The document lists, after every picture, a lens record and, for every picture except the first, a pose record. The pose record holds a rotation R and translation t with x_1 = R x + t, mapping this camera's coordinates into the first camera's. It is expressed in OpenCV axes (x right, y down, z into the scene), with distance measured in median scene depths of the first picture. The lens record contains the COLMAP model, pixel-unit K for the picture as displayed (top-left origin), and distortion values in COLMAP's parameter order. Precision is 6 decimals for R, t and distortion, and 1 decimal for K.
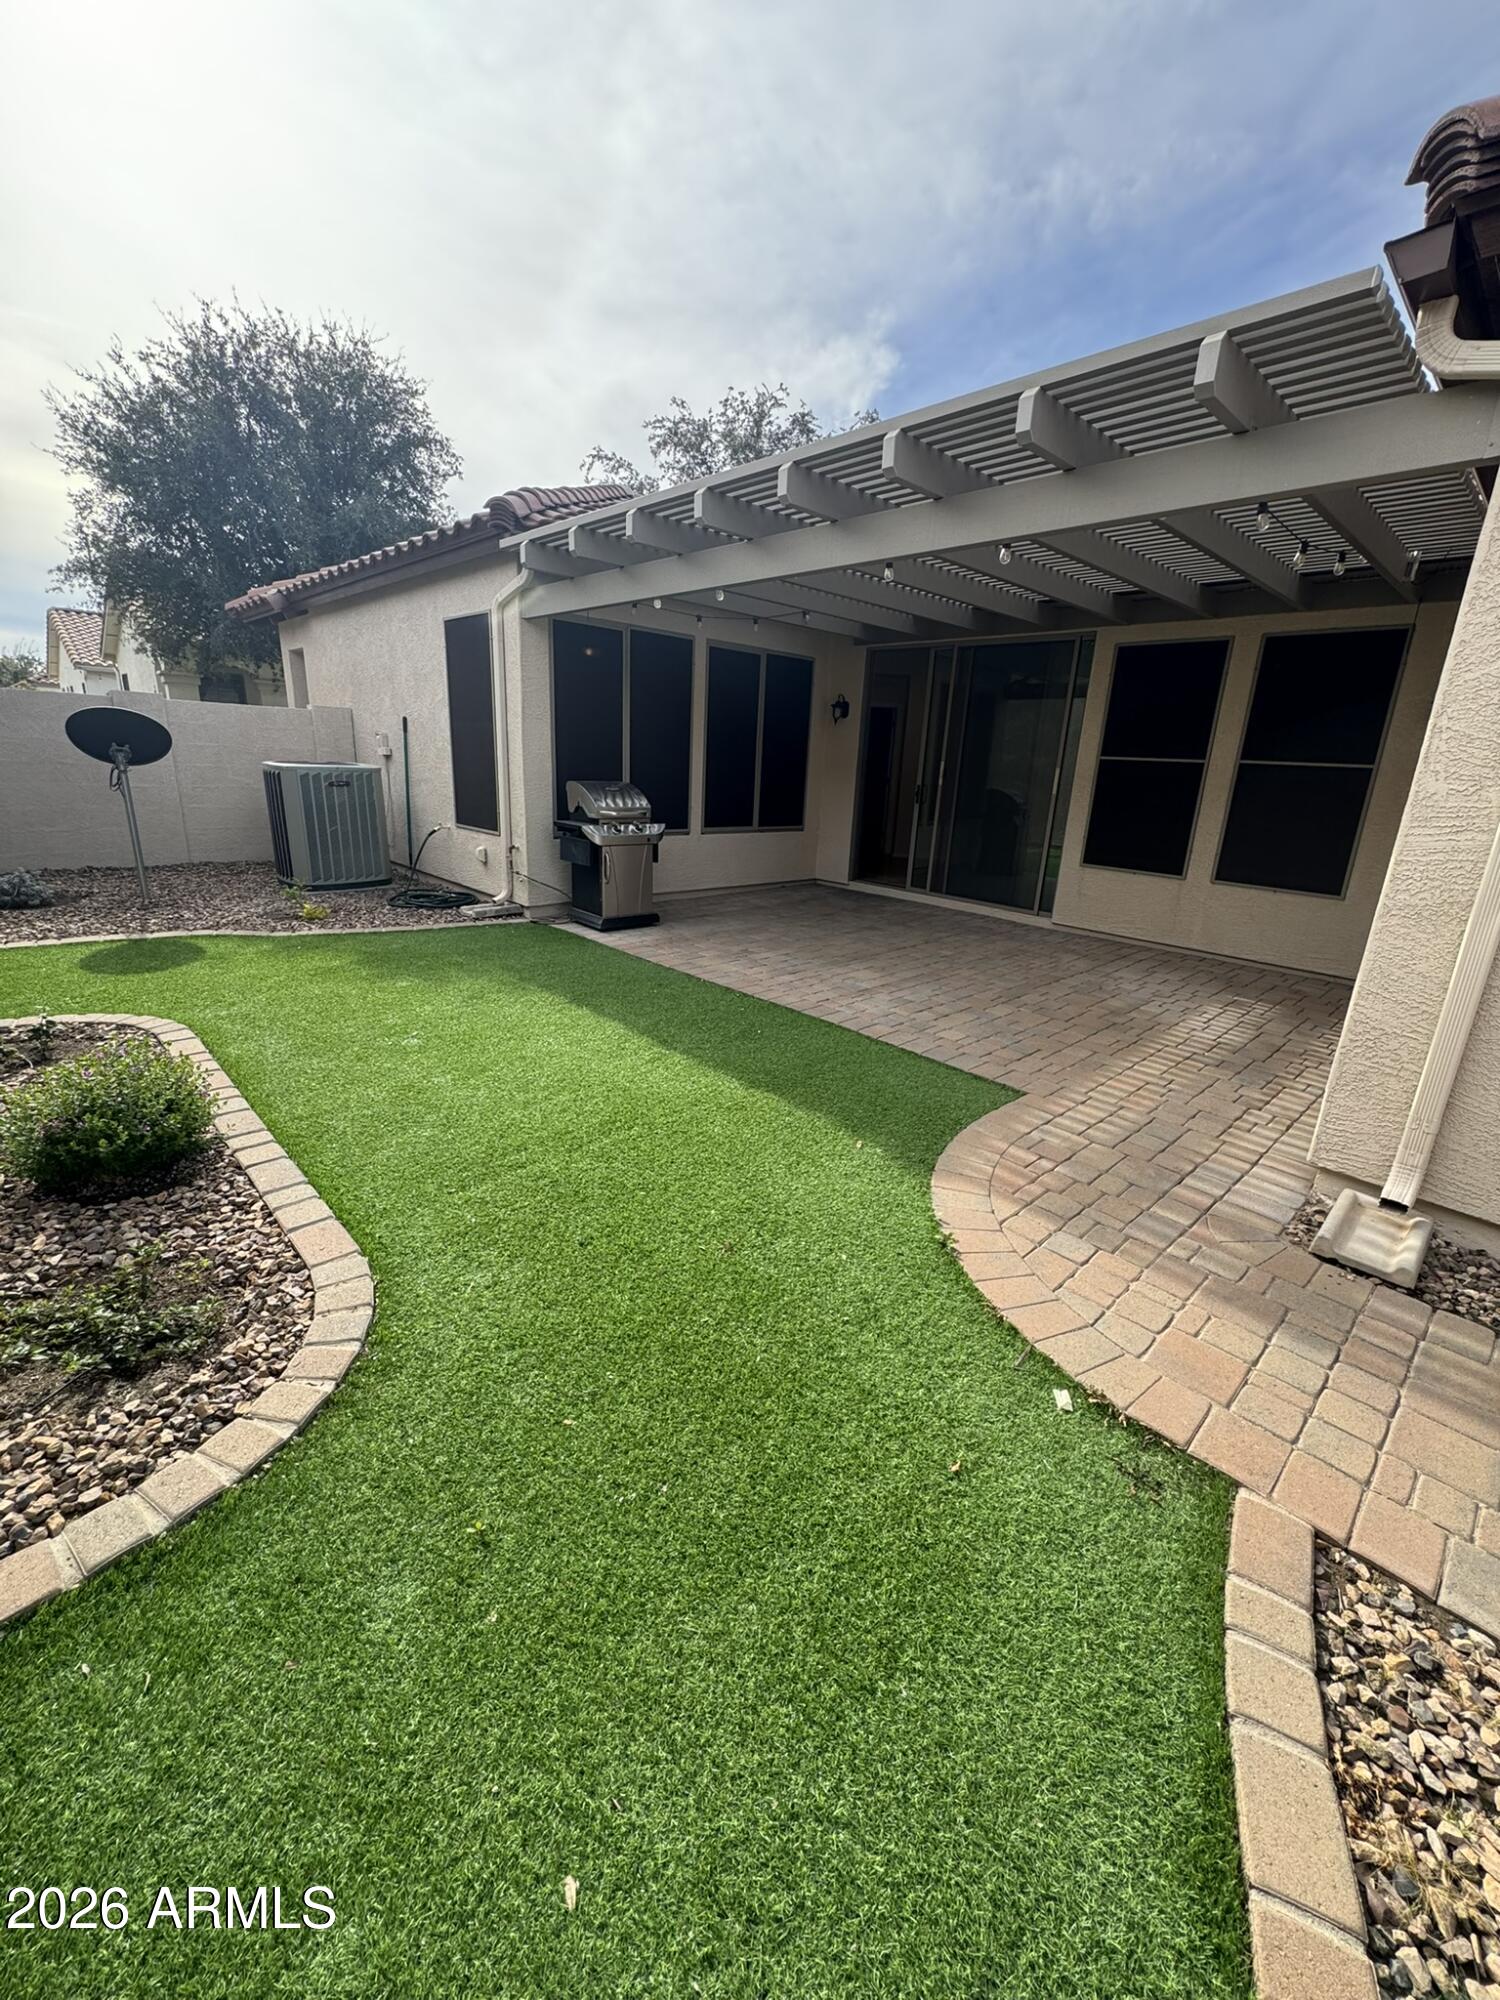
lens RADIAL K [[800.0, 0, 753.0], [0, 800.0, 997.1], [0, 0, 1]] dist [-0.003538, 0.000174]
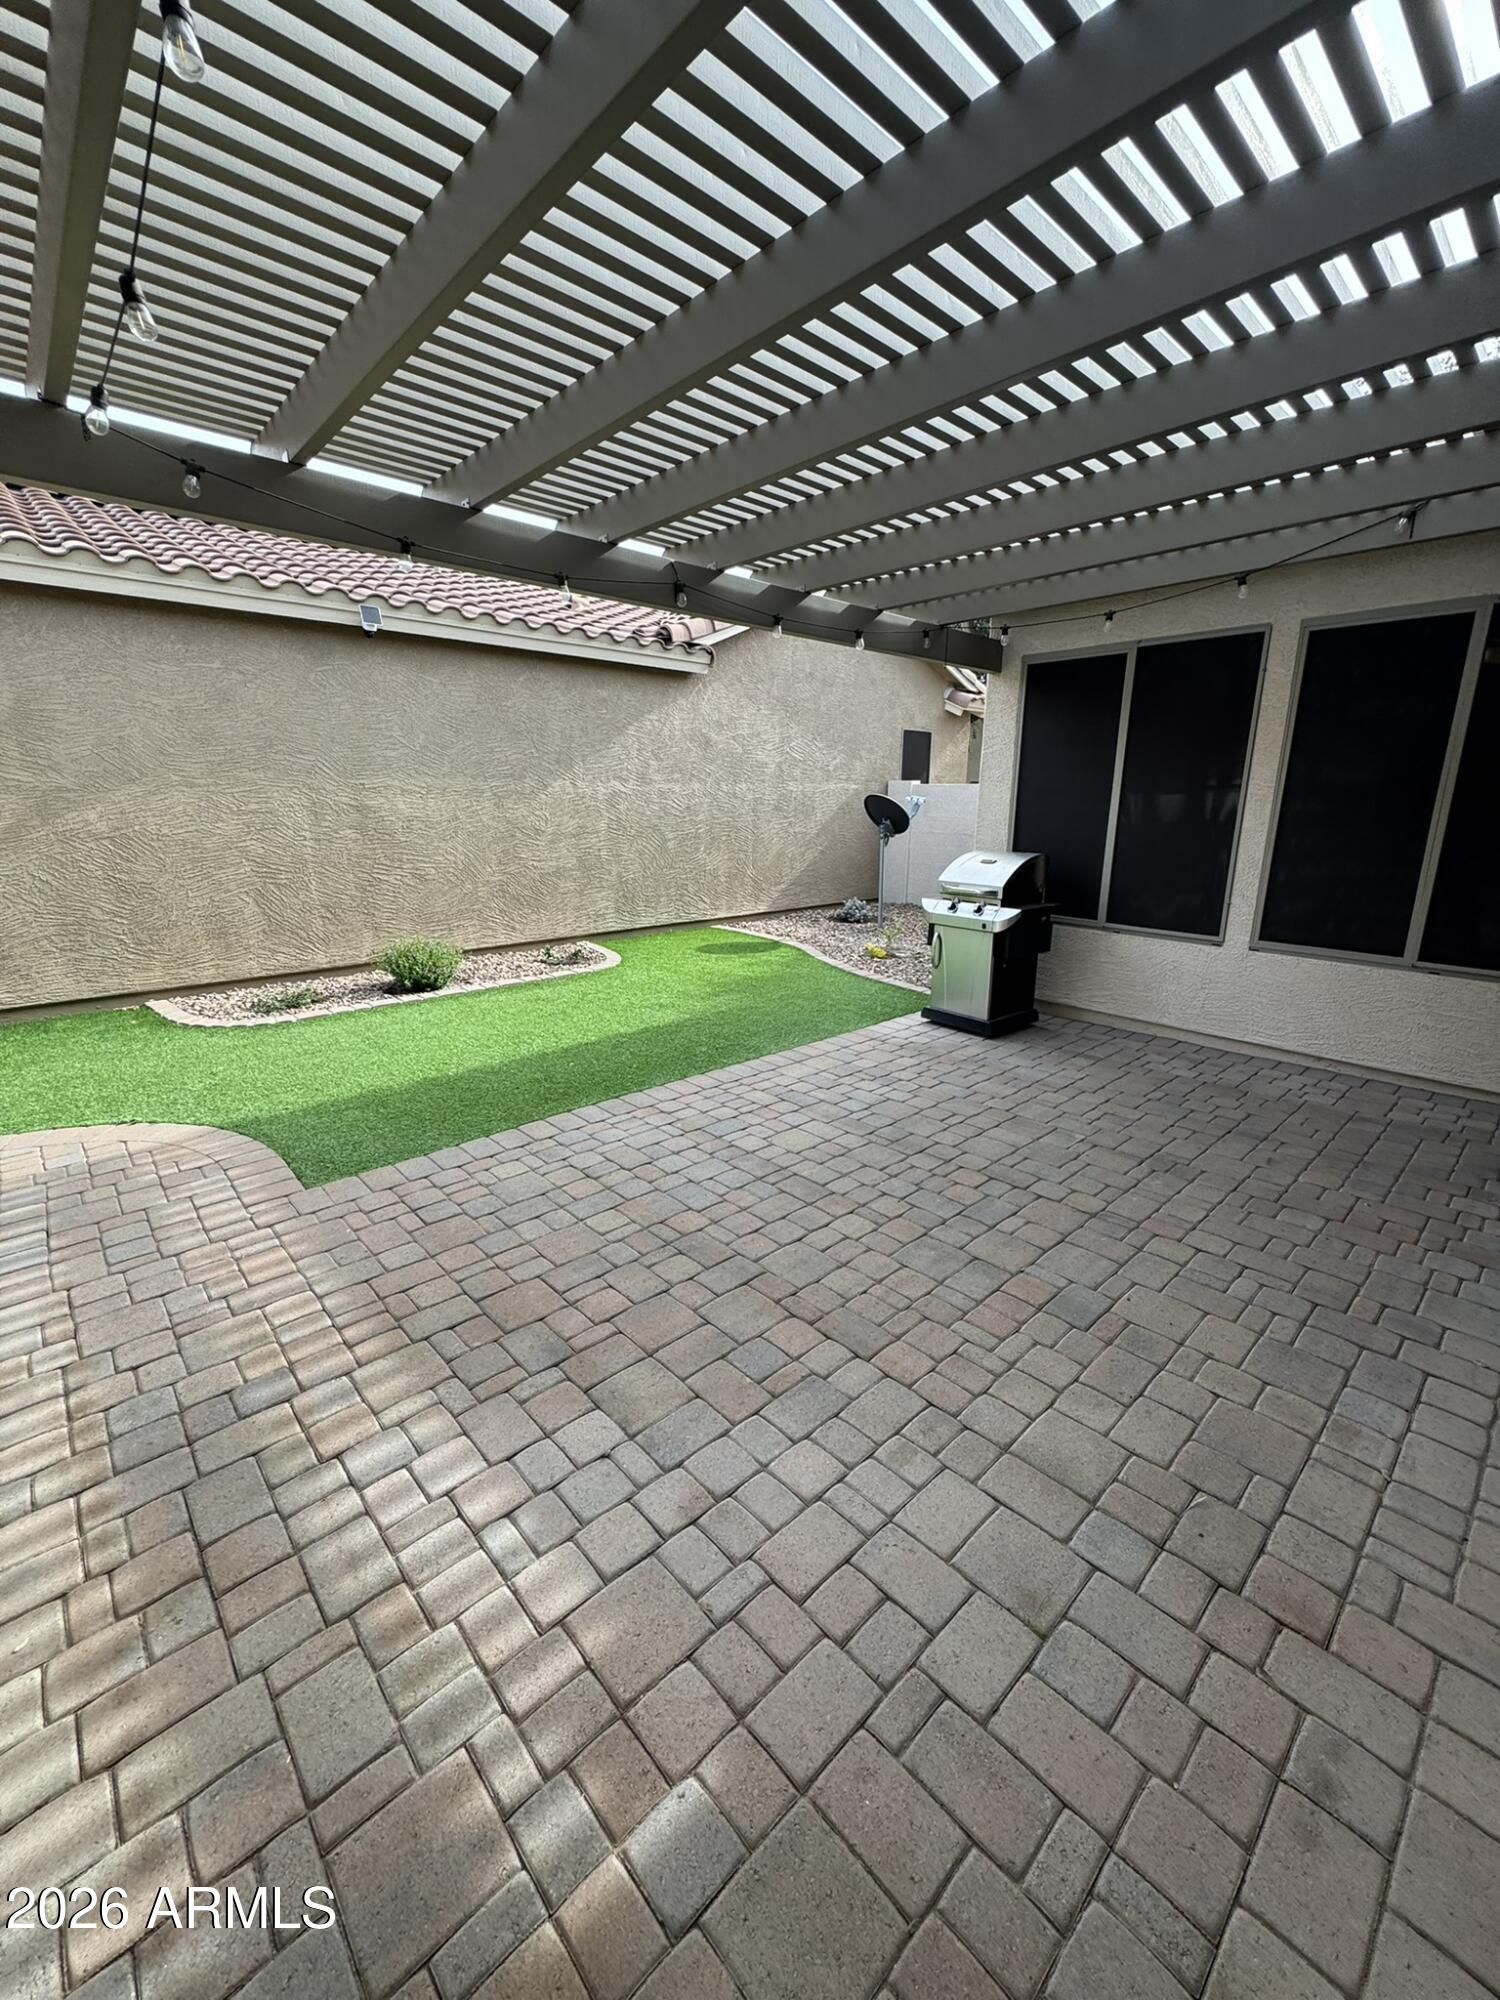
lens RADIAL K [[800.0, 0, 753.0], [0, 800.0, 997.1], [0, 0, 1]] dist [-0.003538, 0.000174]
pose [[-0.016210, 0.195815, -0.980507, 0.907998], [-0.295103, 0.936015, 0.191808, -0.301734], [0.955328, 0.292460, 0.042613, 1.089048]]
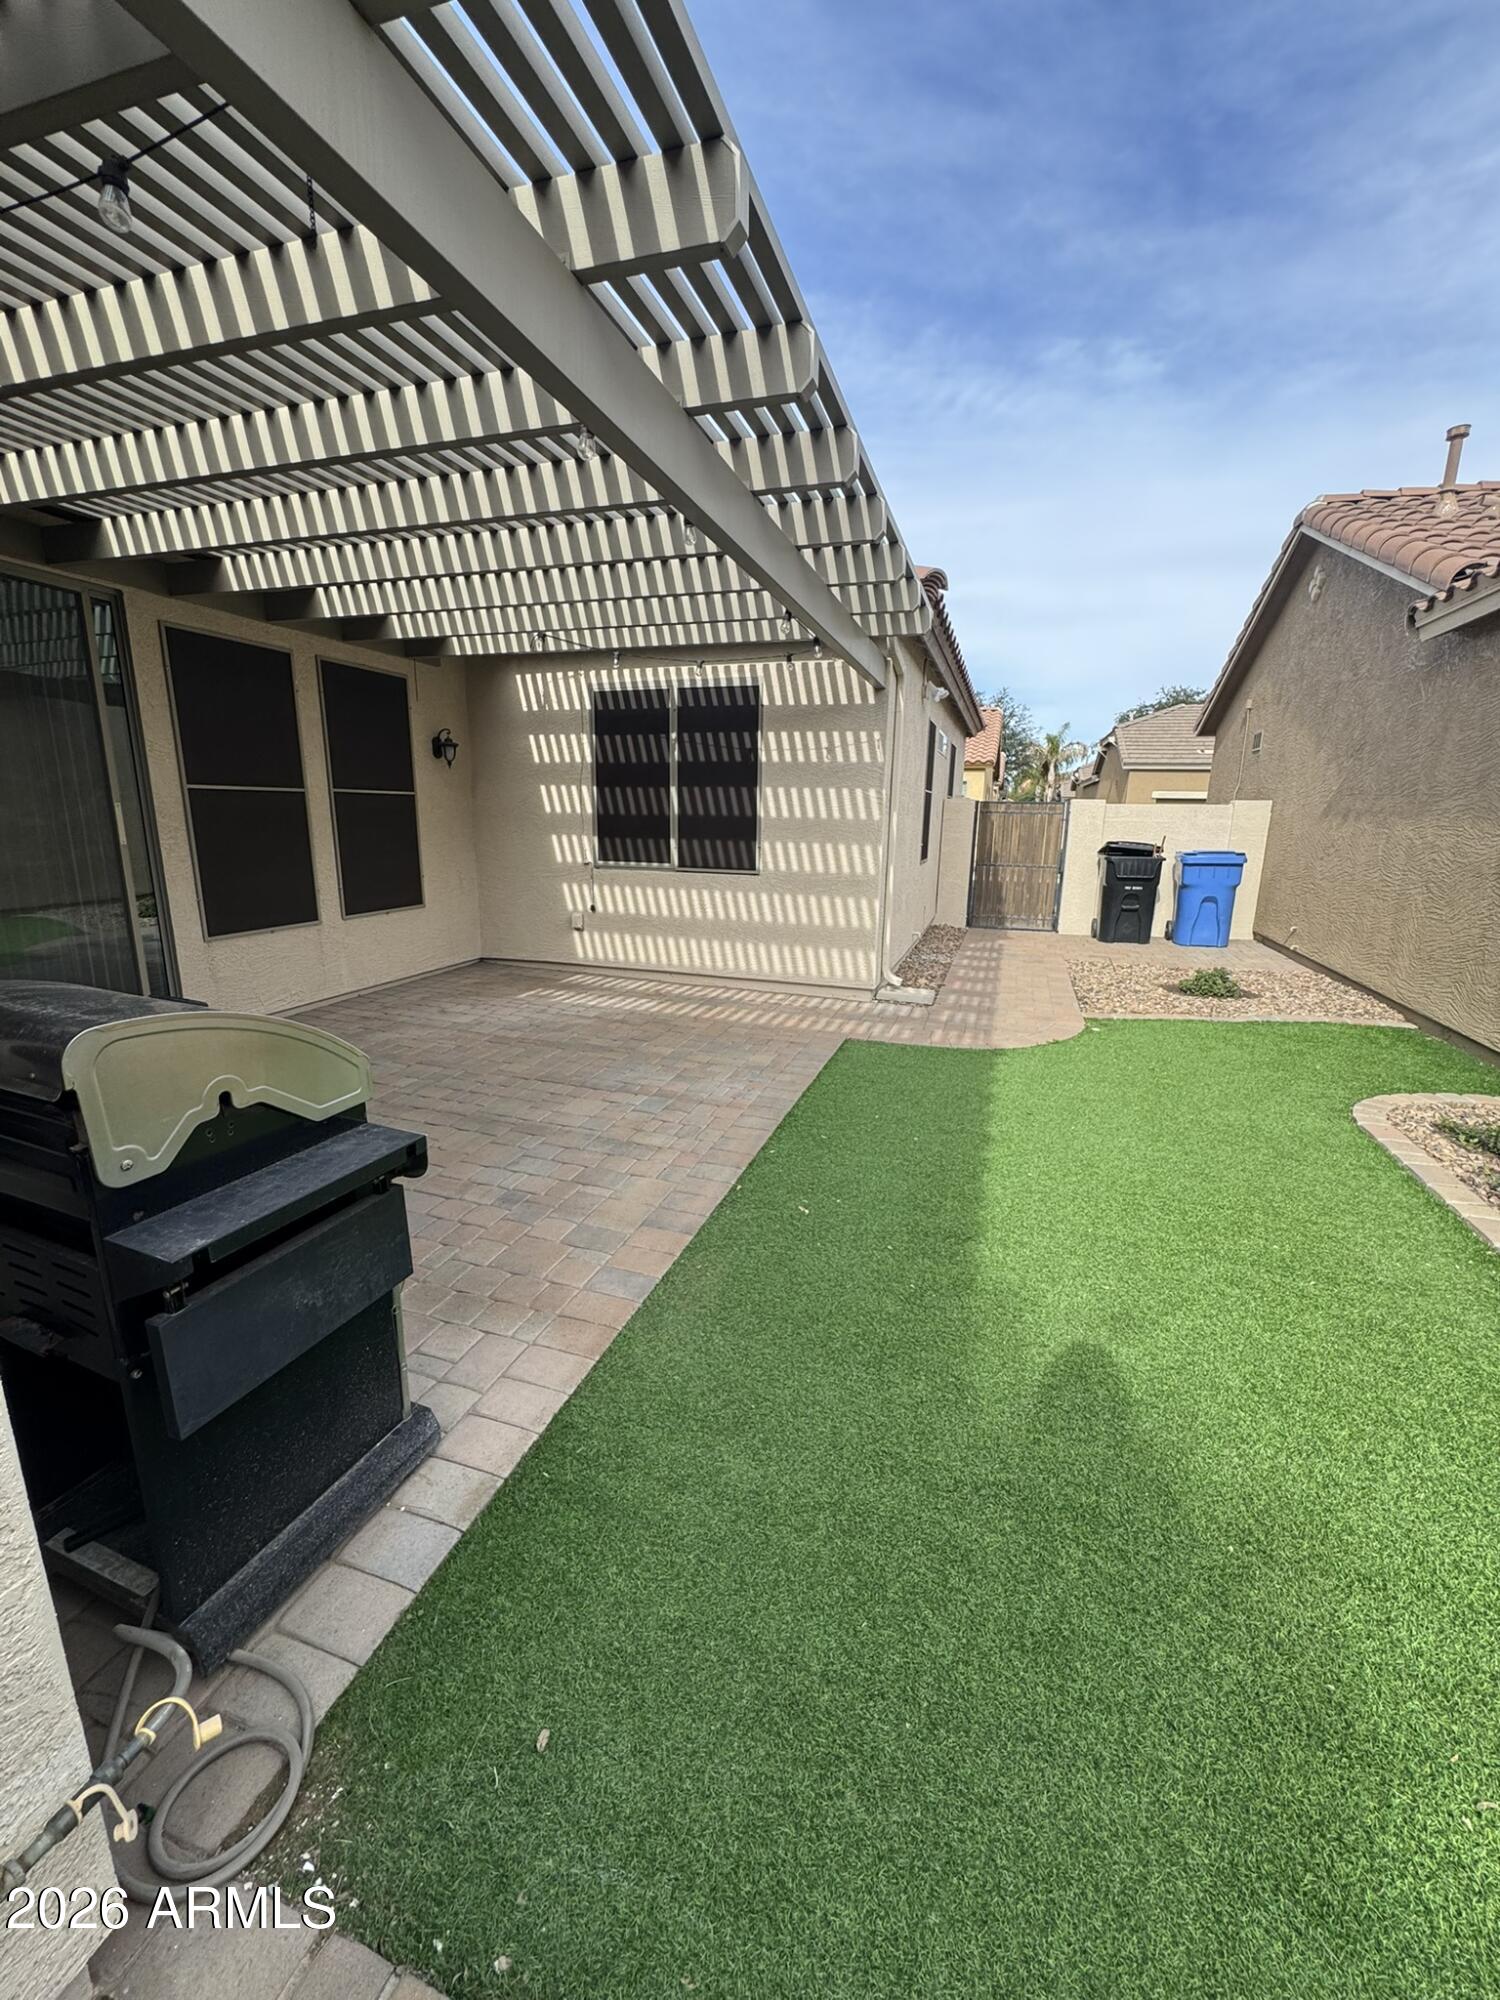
lens RADIAL K [[800.0, 0, 753.0], [0, 800.0, 997.1], [0, 0, 1]] dist [-0.003538, 0.000174]
pose [[-0.477581, -0.253737, 0.841150, -0.621998], [0.215434, 0.894341, 0.392100, -0.441583], [-0.851765, 0.368472, -0.372457, 1.326661]]
